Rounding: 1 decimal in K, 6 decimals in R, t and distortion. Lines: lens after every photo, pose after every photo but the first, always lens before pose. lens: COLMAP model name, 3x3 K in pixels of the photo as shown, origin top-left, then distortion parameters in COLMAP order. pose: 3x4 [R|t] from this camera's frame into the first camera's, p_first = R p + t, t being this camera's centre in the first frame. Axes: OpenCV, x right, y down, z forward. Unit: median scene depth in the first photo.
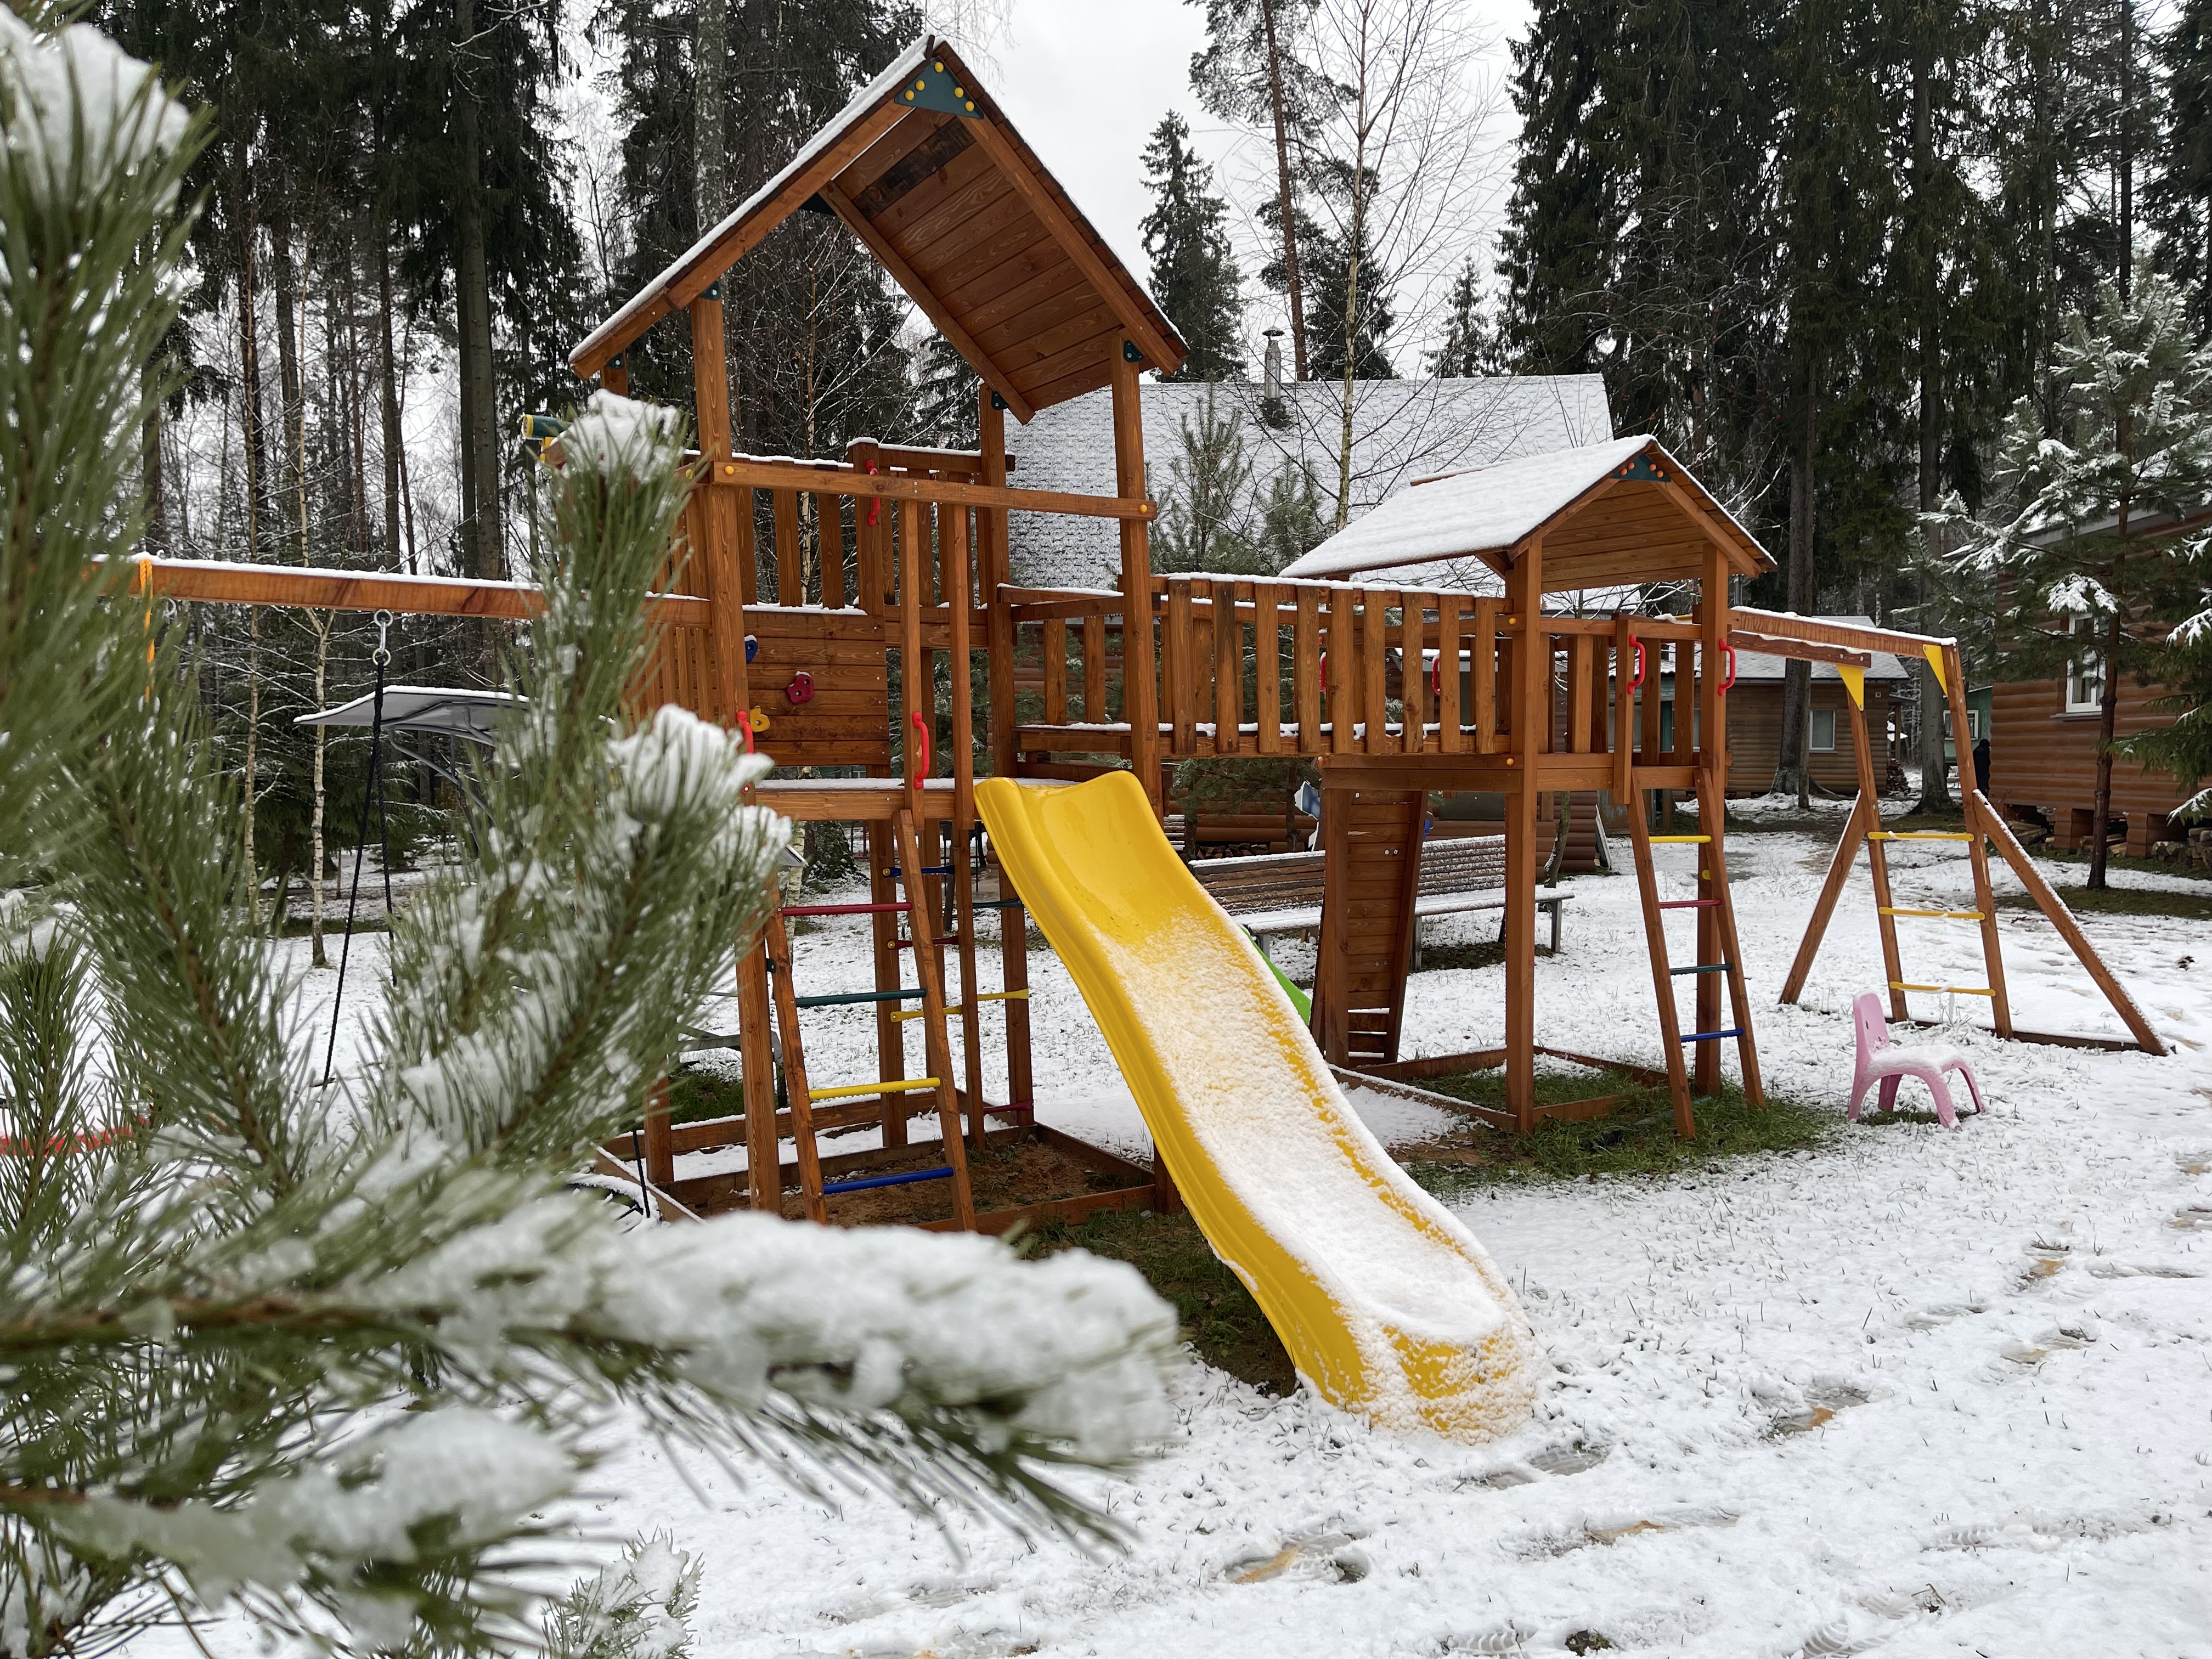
lens RADIAL K [[1646.4, 0, 1106.0], [0, 1646.4, 829.5], [0, 0, 1]] dist [0.024989, 0.005410]
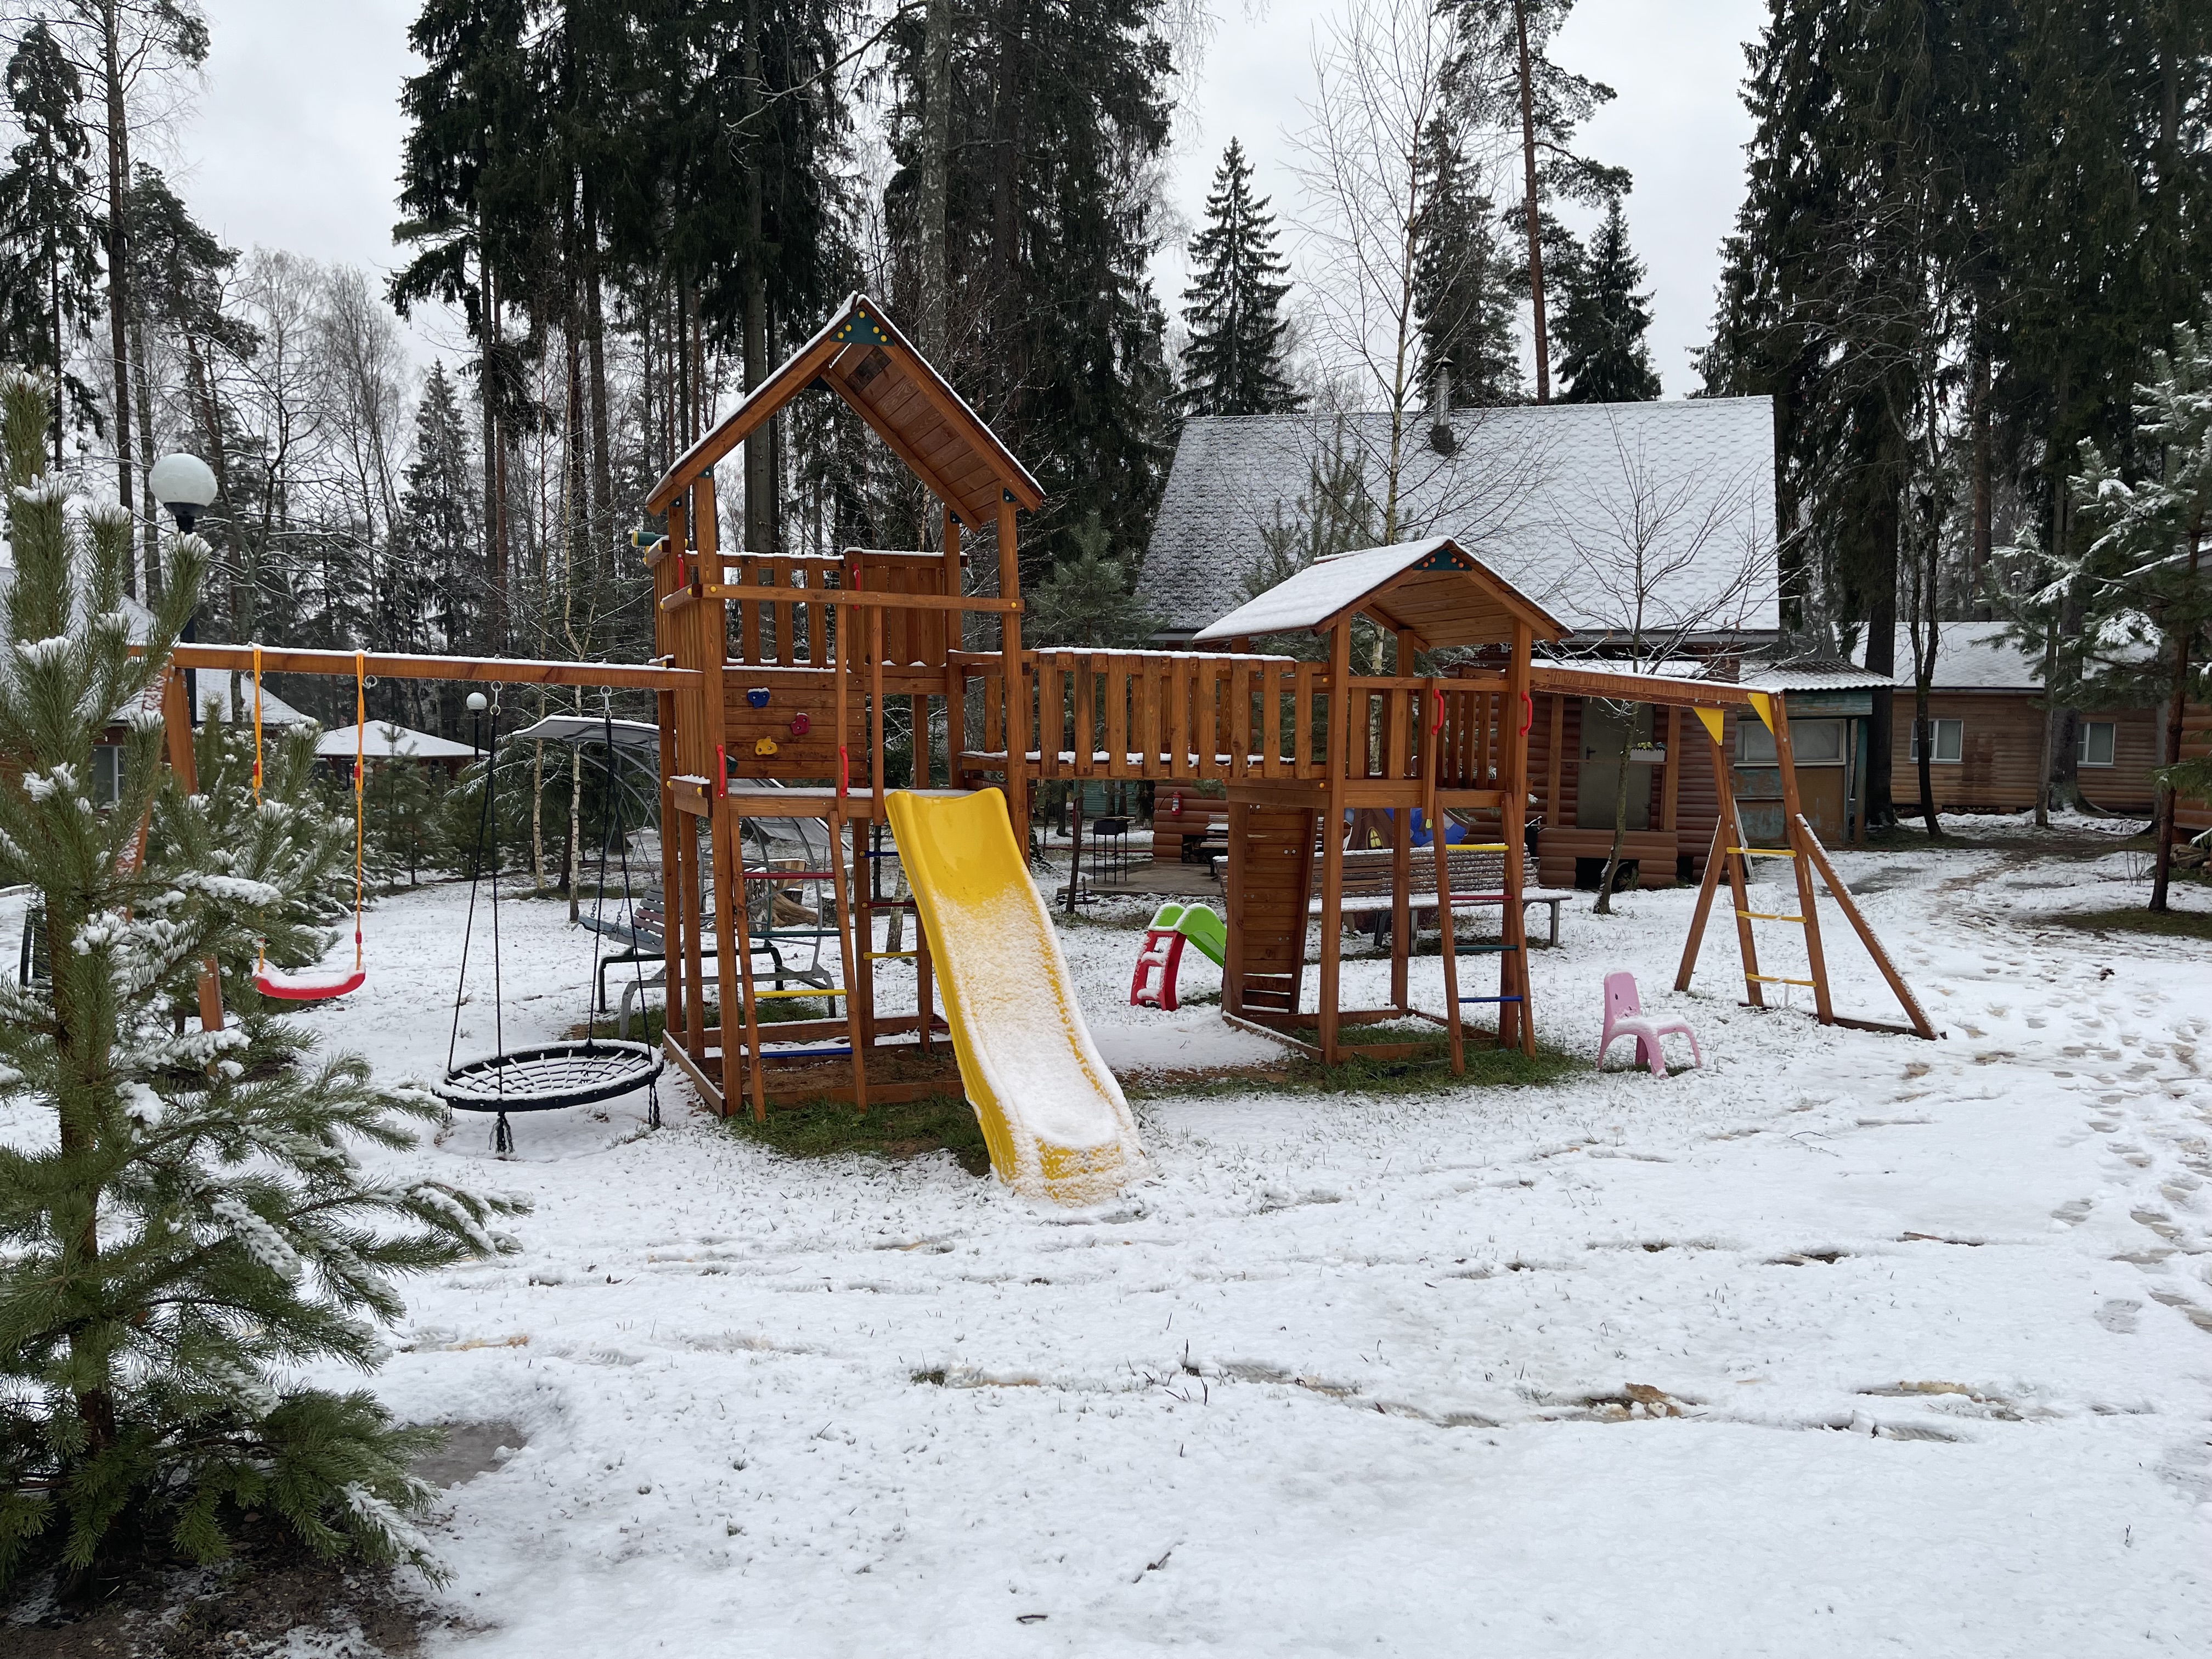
lens RADIAL K [[1683.5, 0, 1104.1], [0, 1683.5, 868.9], [0, 0, 1]] dist [0.063738, -0.089230]
pose [[0.981735, 0.030936, -0.187720, 0.073751], [-0.026104, 0.999263, 0.028159, -0.001608], [0.188453, -0.022744, 0.981819, -0.083546]]
